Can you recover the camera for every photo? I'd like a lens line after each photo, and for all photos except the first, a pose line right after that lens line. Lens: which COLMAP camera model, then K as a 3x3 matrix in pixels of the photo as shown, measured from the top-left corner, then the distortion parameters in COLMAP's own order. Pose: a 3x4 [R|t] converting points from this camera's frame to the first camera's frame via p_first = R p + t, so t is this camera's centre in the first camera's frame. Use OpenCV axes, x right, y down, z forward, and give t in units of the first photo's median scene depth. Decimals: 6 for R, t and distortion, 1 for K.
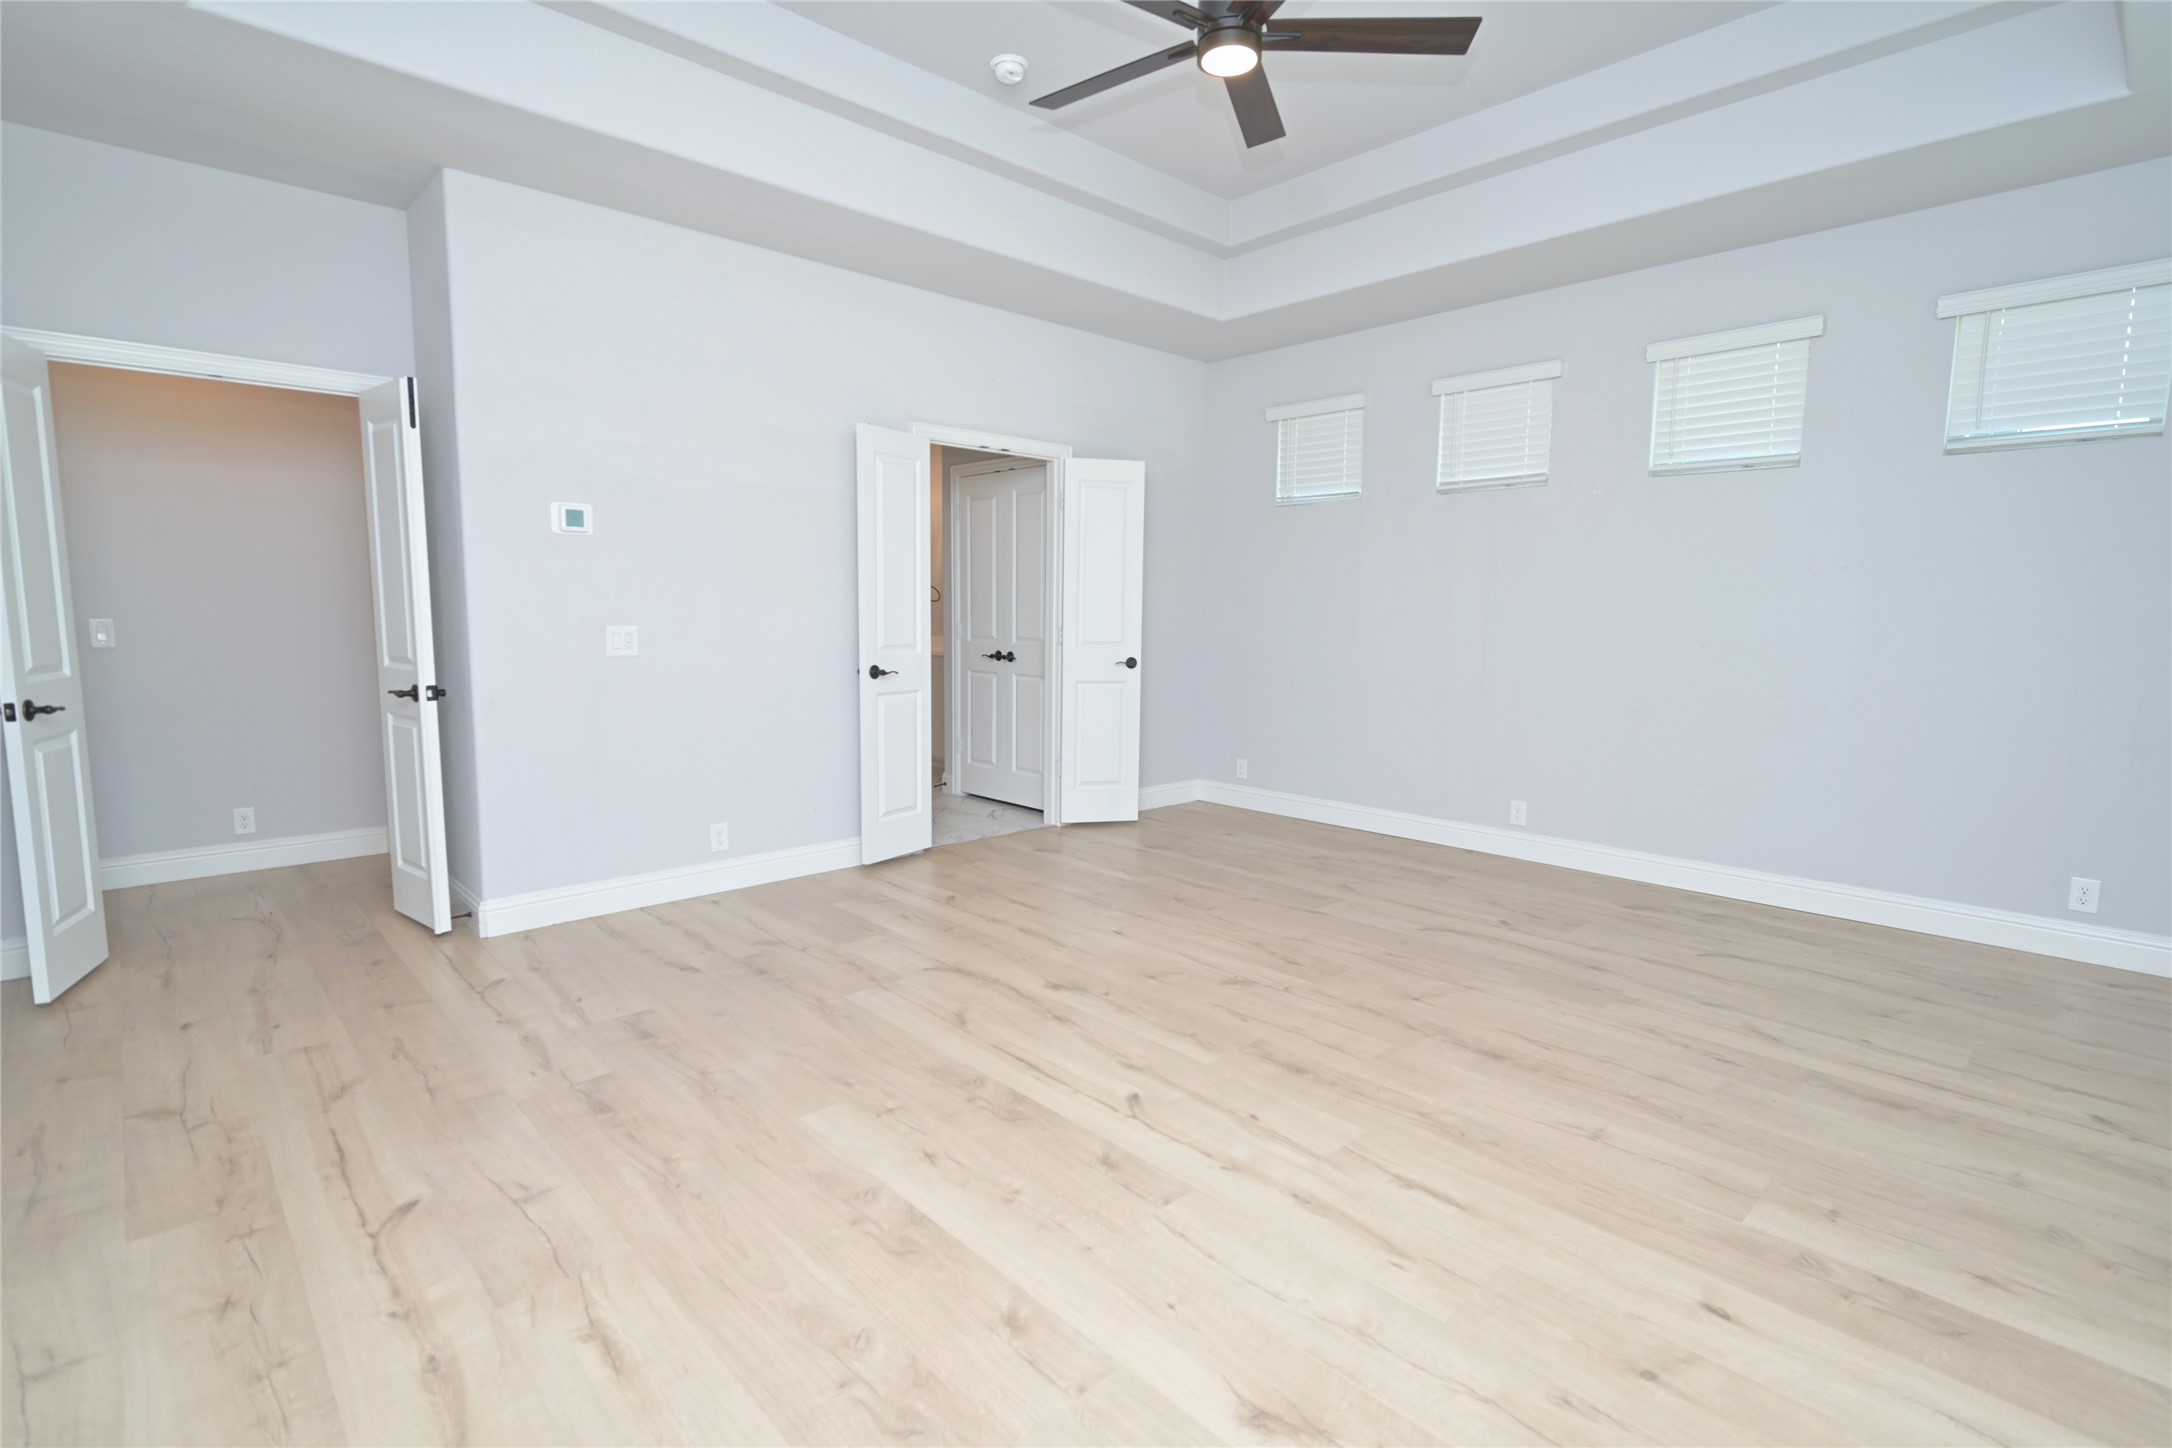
lens RADIAL K [[1019.4, 0, 1086.0], [0, 1019.4, 724.0], [0, 0, 1]] dist [-0.002741, -0.000200]
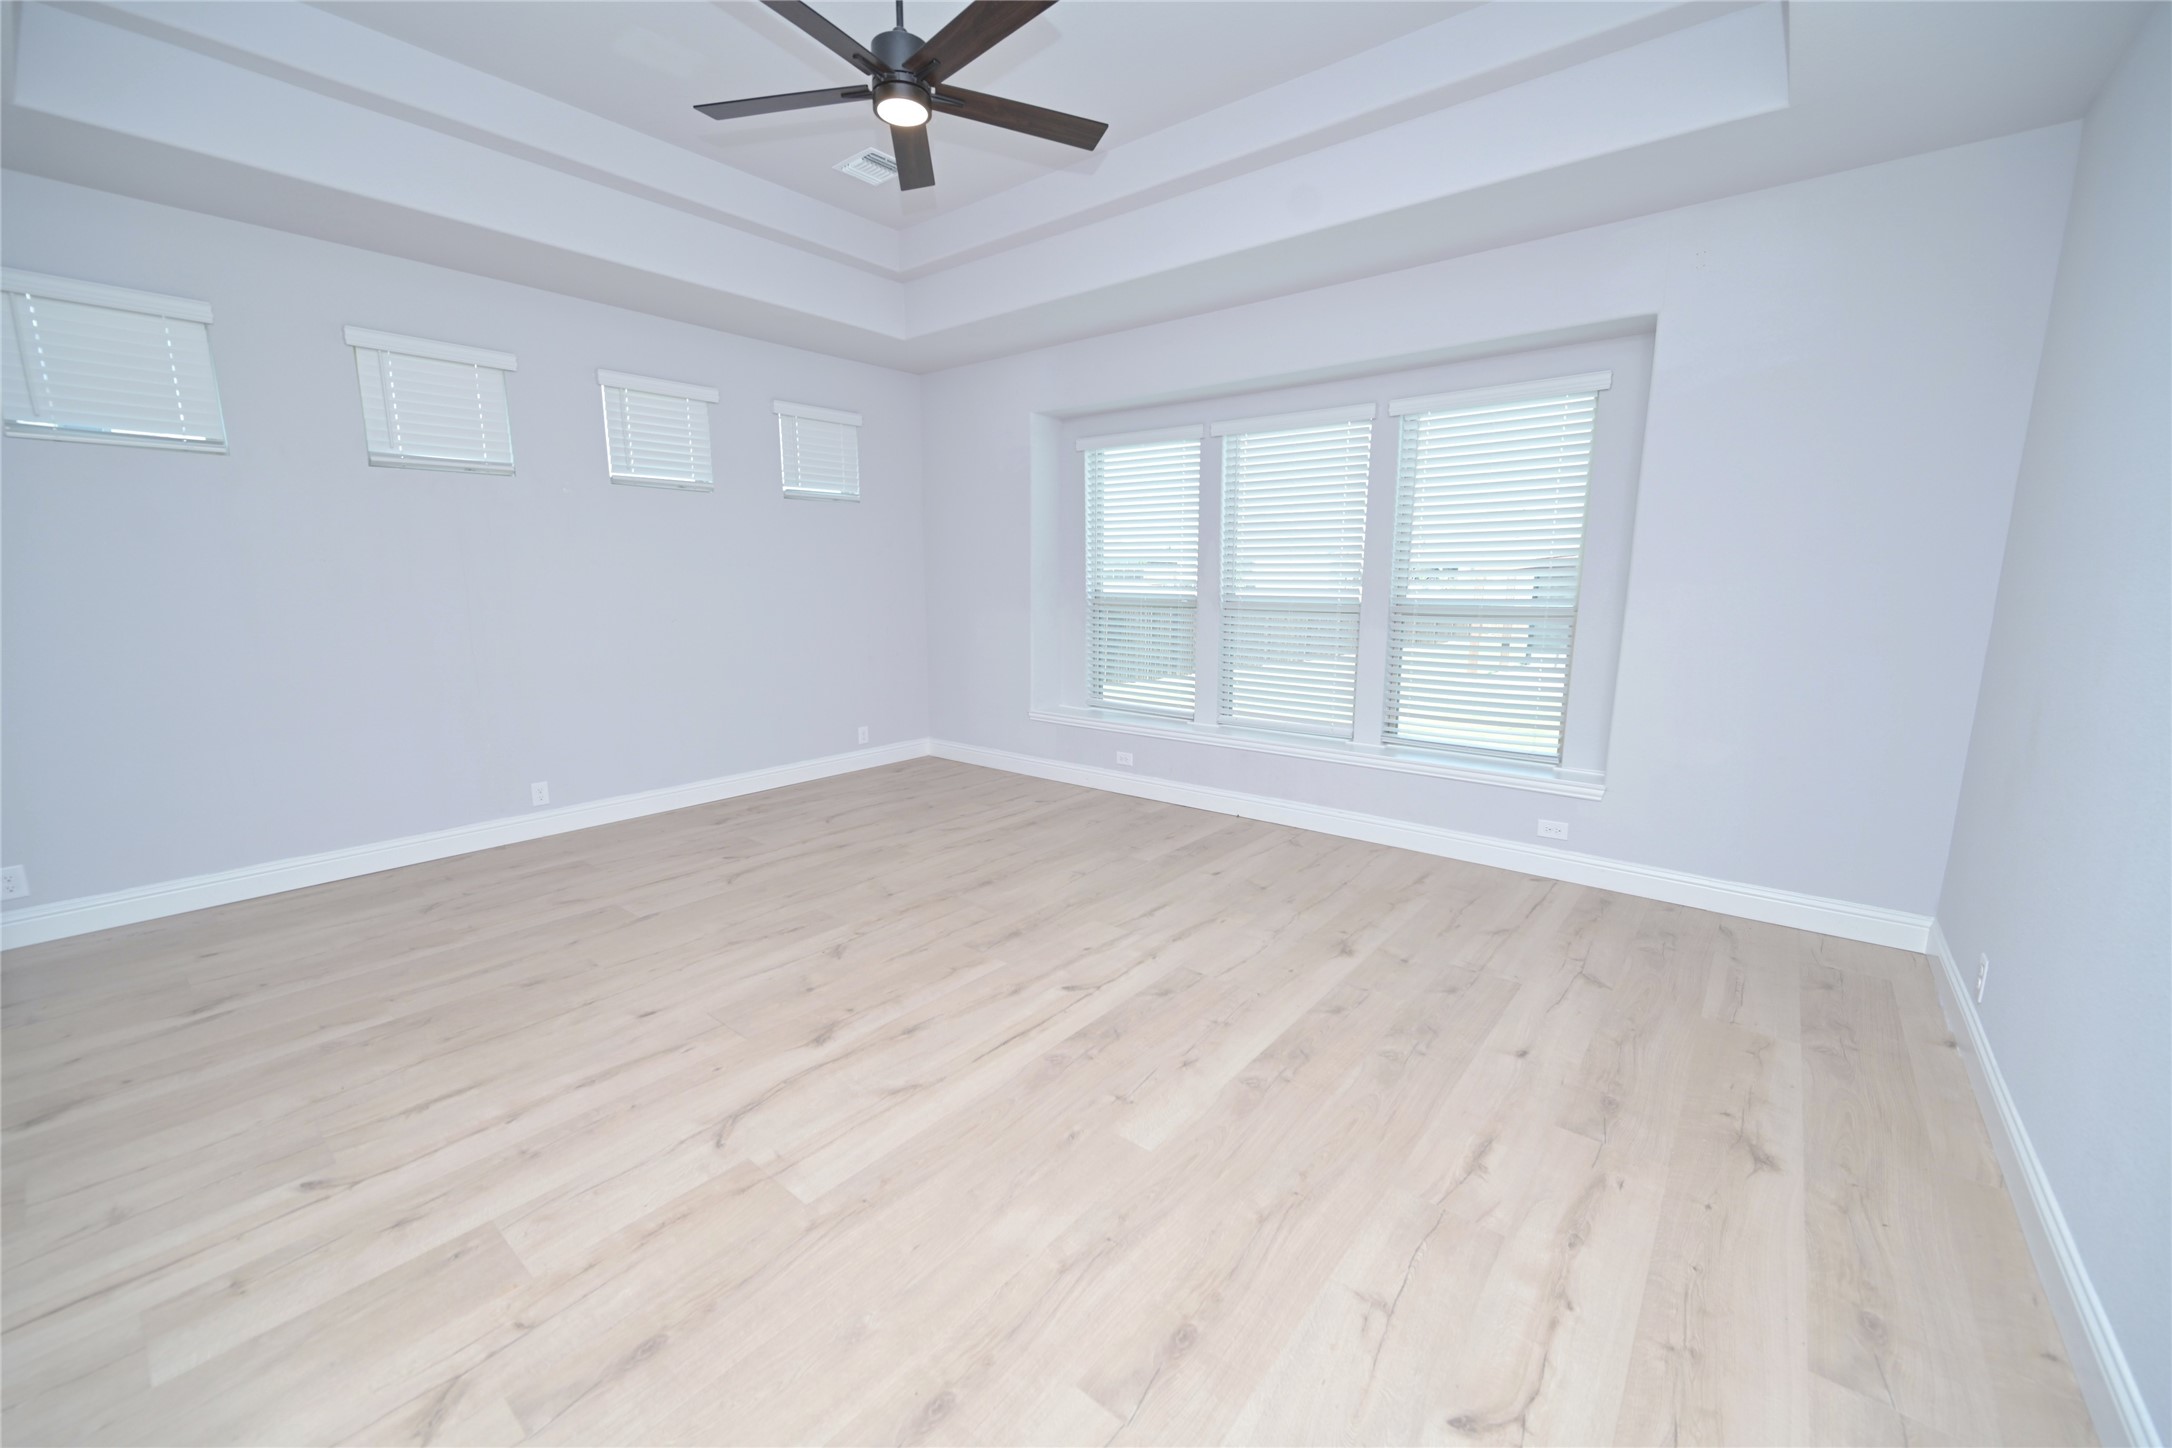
lens RADIAL K [[851.4, 0, 1086.0], [0, 851.4, 724.0], [0, 0, 1]] dist [-0.000218, -0.000016]
pose [[-0.126968, -0.176295, 0.976114, -0.794278], [0.114696, 0.974868, 0.190988, -0.138364], [-0.985253, 0.136206, -0.103557, 0.868487]]
